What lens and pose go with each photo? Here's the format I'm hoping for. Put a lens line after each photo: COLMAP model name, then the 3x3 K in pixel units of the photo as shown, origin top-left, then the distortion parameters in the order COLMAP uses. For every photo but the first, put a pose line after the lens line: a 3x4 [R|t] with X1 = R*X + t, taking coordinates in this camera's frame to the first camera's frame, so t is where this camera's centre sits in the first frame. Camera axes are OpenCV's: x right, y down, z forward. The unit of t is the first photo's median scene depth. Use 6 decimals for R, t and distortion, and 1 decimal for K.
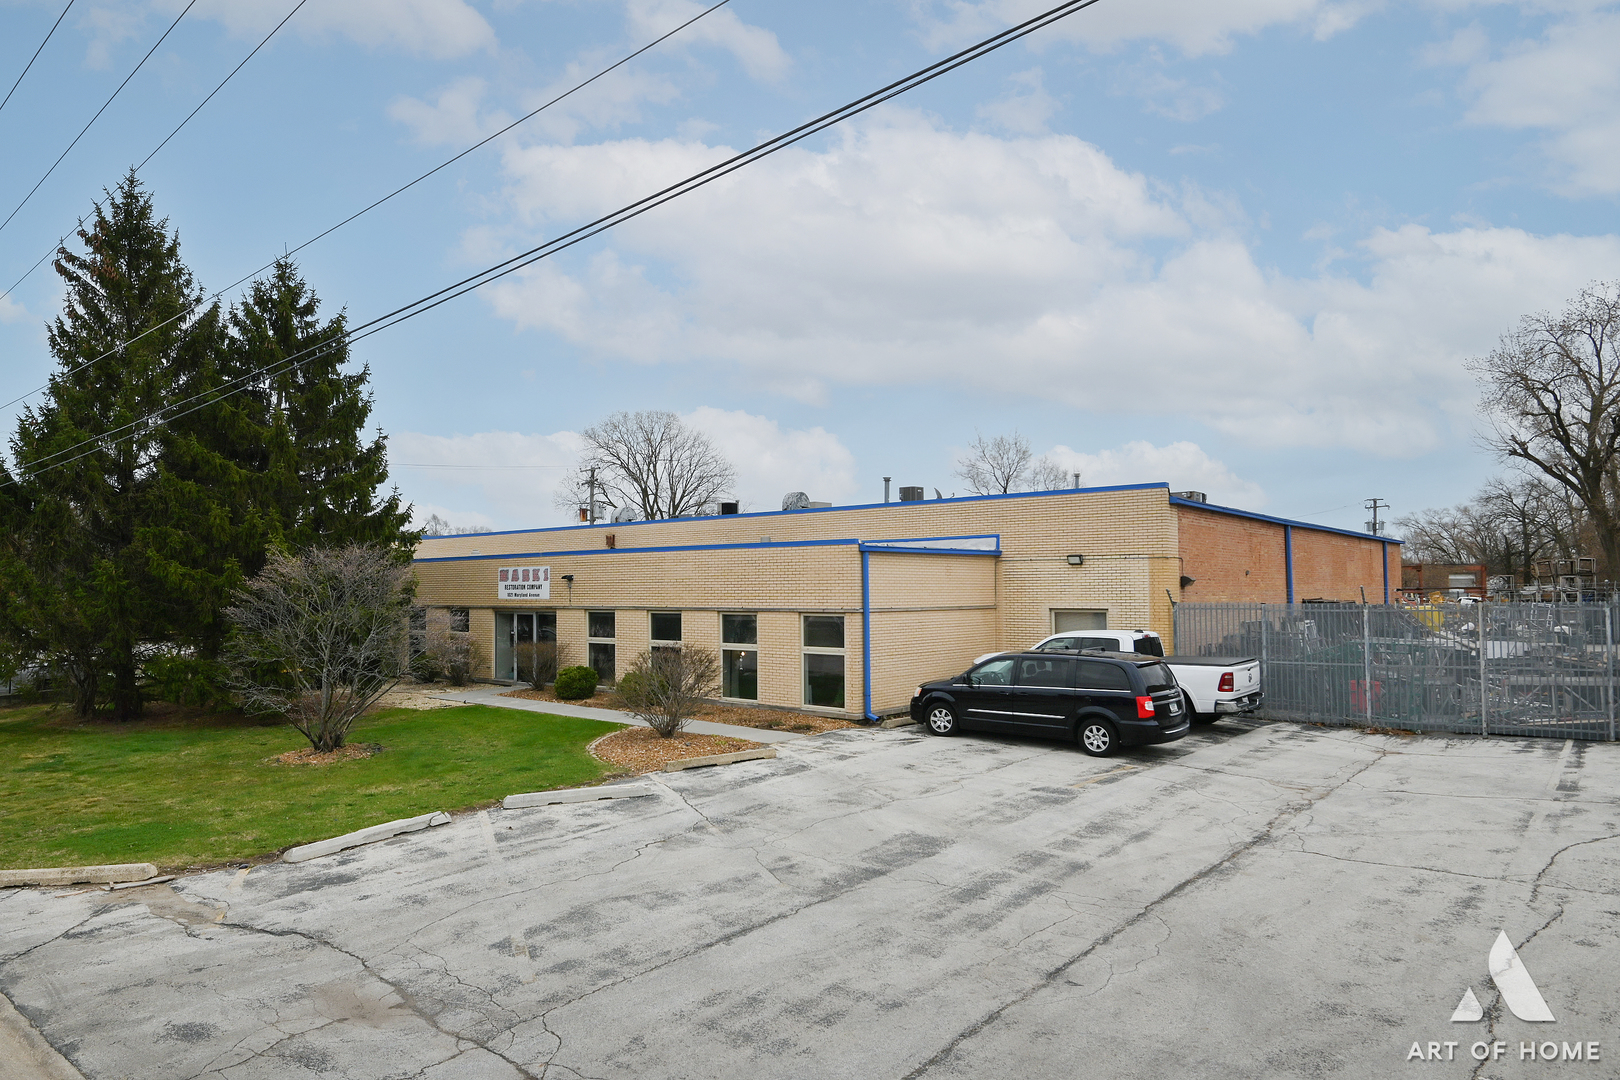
lens RADIAL K [[973.8, 0, 806.3], [0, 973.8, 545.2], [0, 0, 1]] dist [-0.005416, -0.002991]
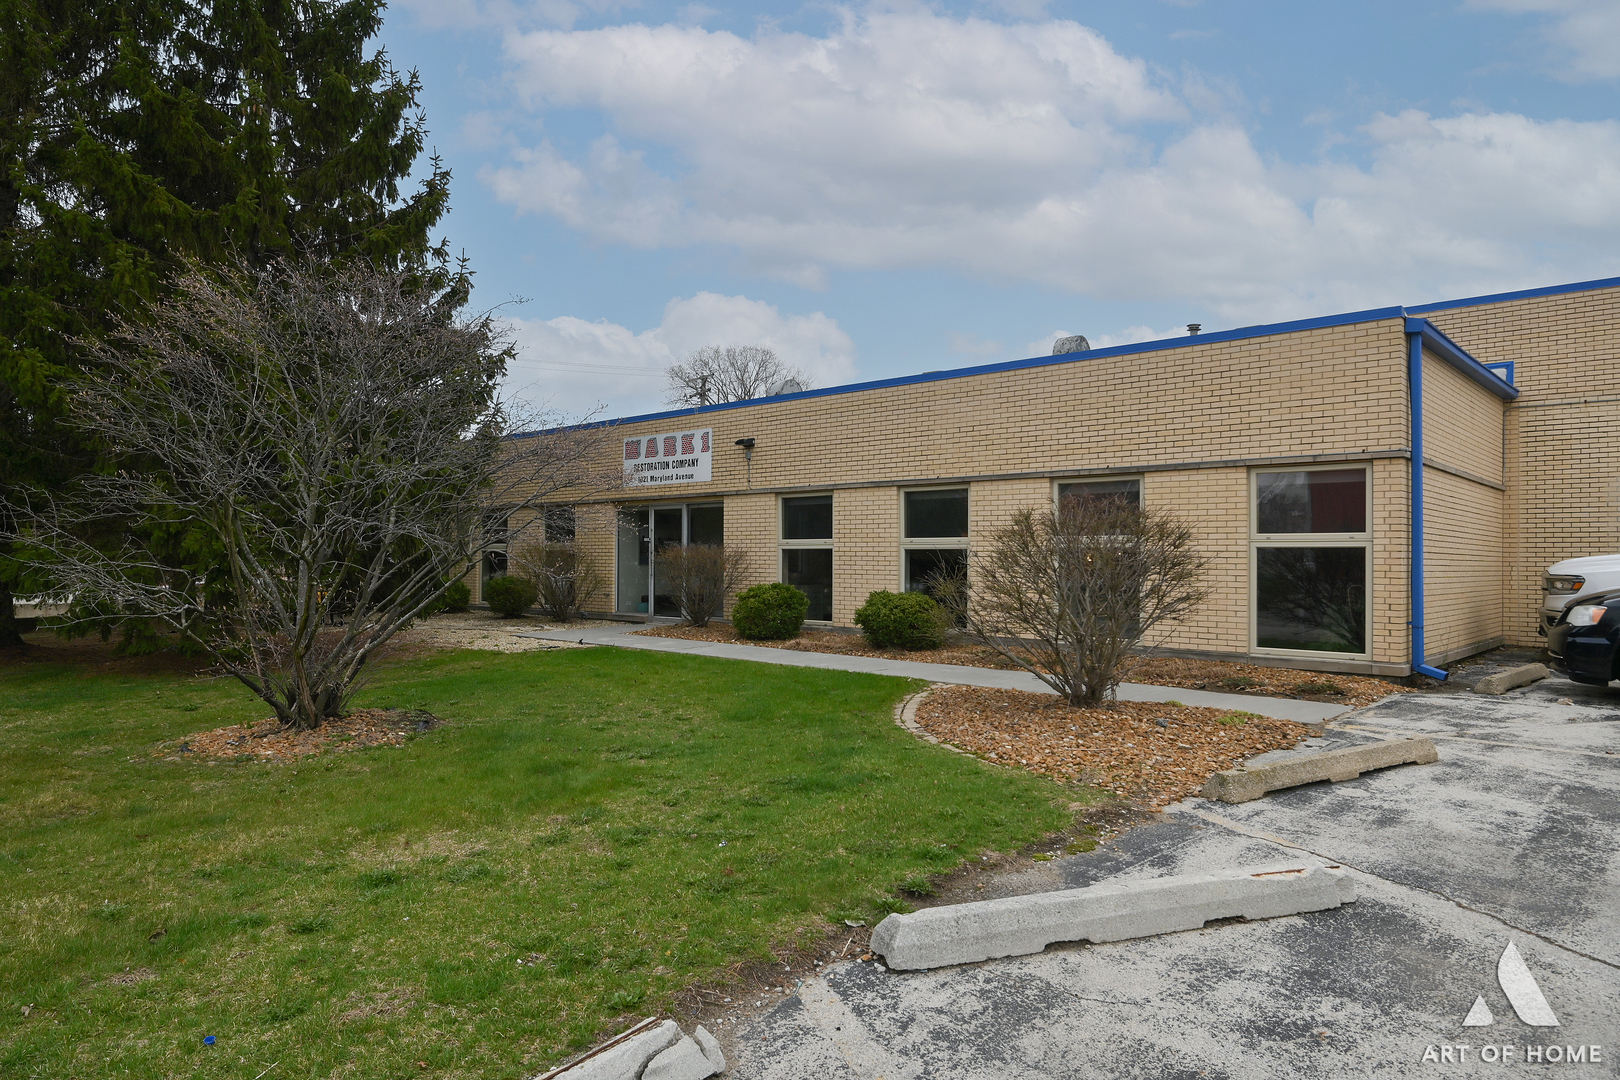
lens RADIAL K [[980.5, 0, 852.7], [0, 980.5, 538.2], [0, 0, 1]] dist [-0.000112, -0.004636]
pose [[0.999764, 0.011066, -0.018710, -0.177141], [-0.010697, 0.999748, 0.019736, 0.085201], [0.018923, -0.019532, 0.999630, 0.415932]]
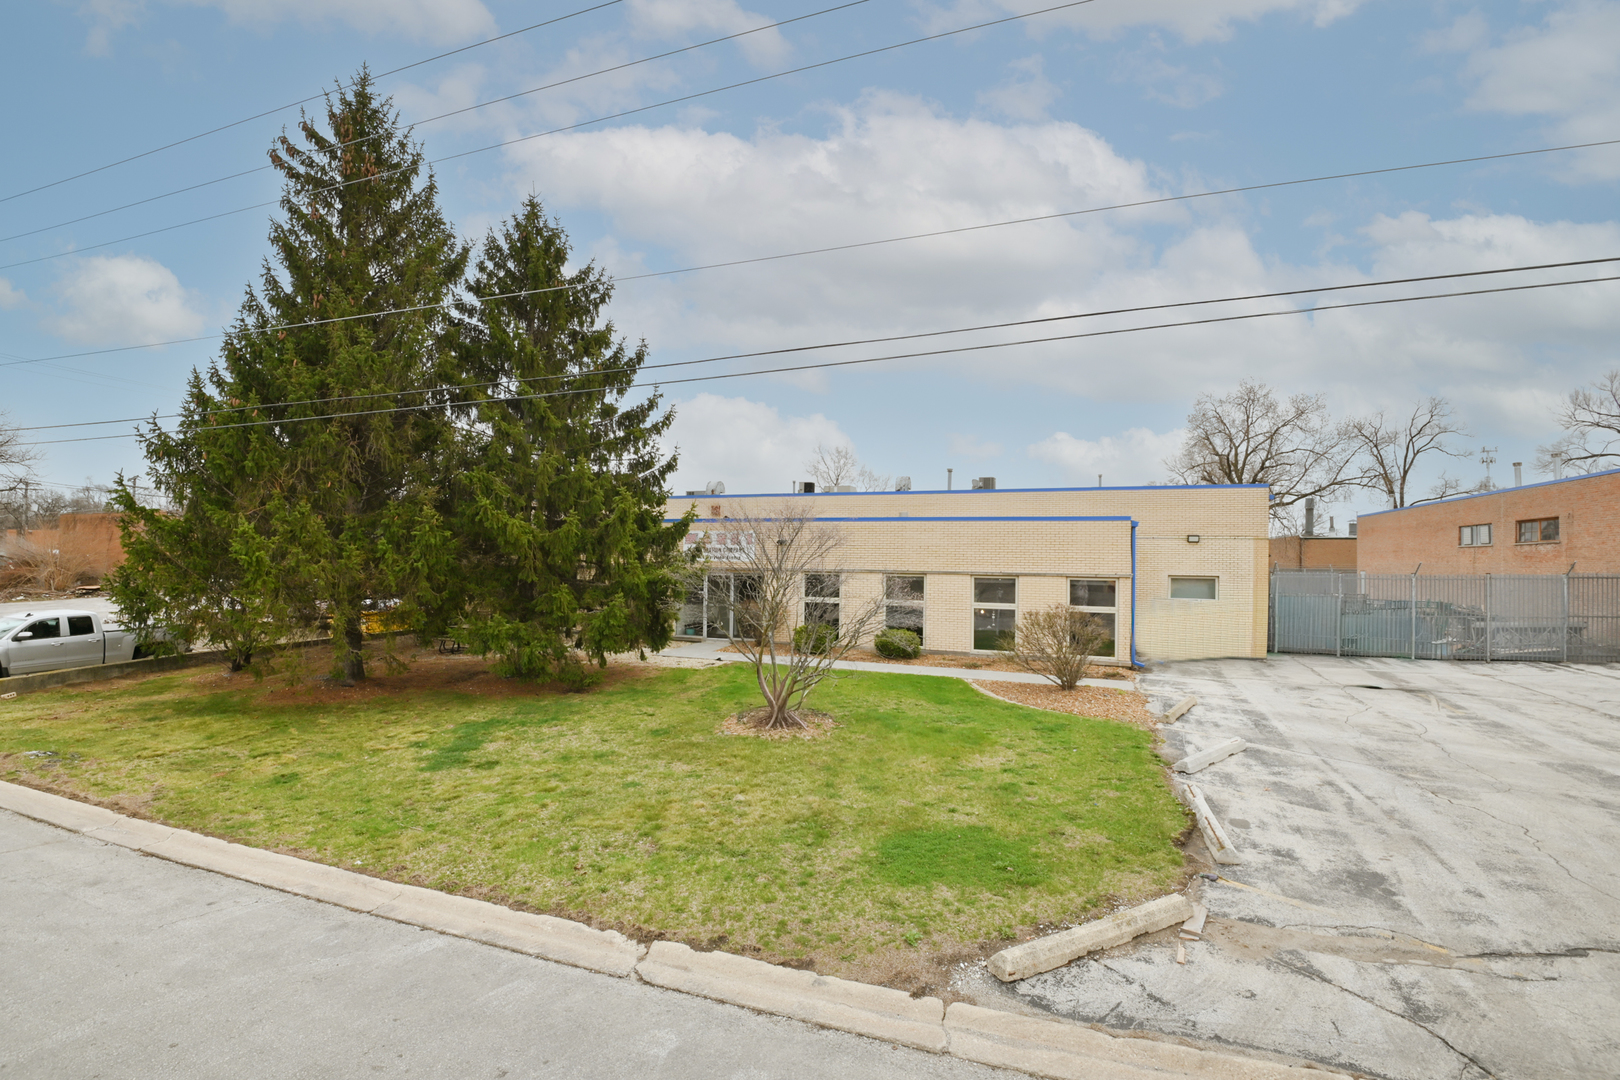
lens RADIAL K [[714.7, 0, 804.3], [0, 714.7, 541.1], [0, 0, 1]] dist [-0.021281, -0.003592]
pose [[0.939818, 0.026510, 0.340645, -0.523752], [-0.034497, 0.999253, 0.017408, 0.018462], [-0.339929, -0.028111, 0.940031, 0.254638]]
